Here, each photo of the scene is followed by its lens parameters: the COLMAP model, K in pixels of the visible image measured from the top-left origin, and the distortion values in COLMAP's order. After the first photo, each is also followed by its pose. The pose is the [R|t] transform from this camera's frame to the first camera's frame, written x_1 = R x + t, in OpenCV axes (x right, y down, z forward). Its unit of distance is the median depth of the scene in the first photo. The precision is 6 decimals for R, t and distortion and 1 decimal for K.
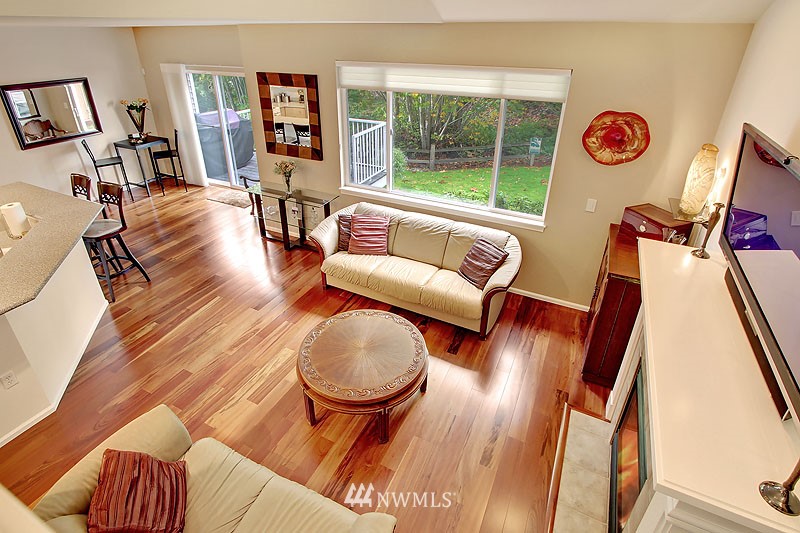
lens RADIAL K [[408.5, 0, 400.1], [0, 408.5, 218.0], [0, 0, 1]] dist [-0.001041, -0.000149]
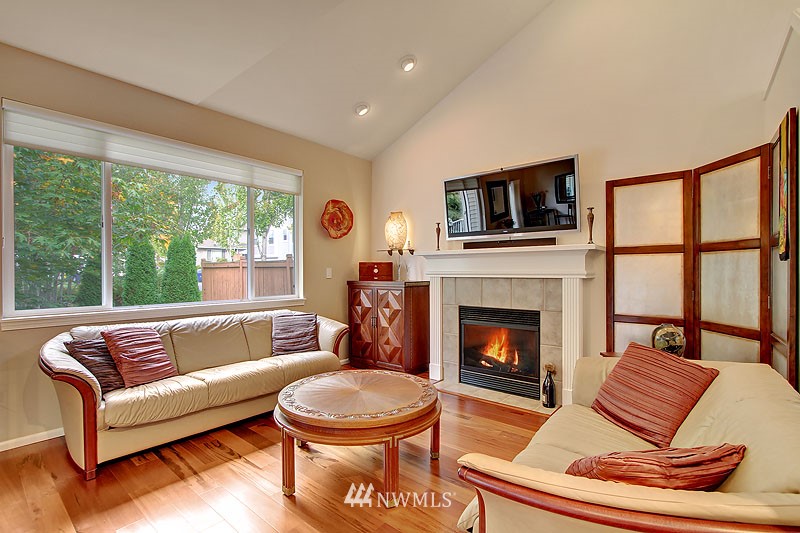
lens RADIAL K [[379.0, 0, 400.3], [0, 379.0, 271.8], [0, 0, 1]] dist [0.000538, 0.000045]
pose [[0.226461, -0.003887, 0.974013, -0.557166], [0.417154, 0.904026, -0.093382, 0.146051], [-0.880170, 0.427460, 0.206348, 0.454139]]
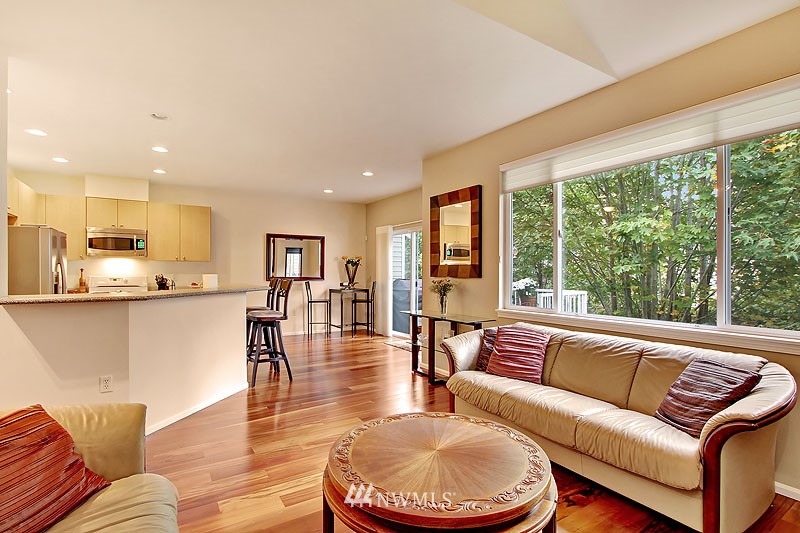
lens RADIAL K [[389.0, 0, 405.2], [0, 389.0, 269.8], [0, 0, 1]] dist [-0.004720, -0.000976]
pose [[0.857428, -0.006406, -0.514564, 0.110812], [-0.215456, 0.903593, -0.370267, 0.205589], [0.467328, 0.428343, 0.773386, 0.292930]]
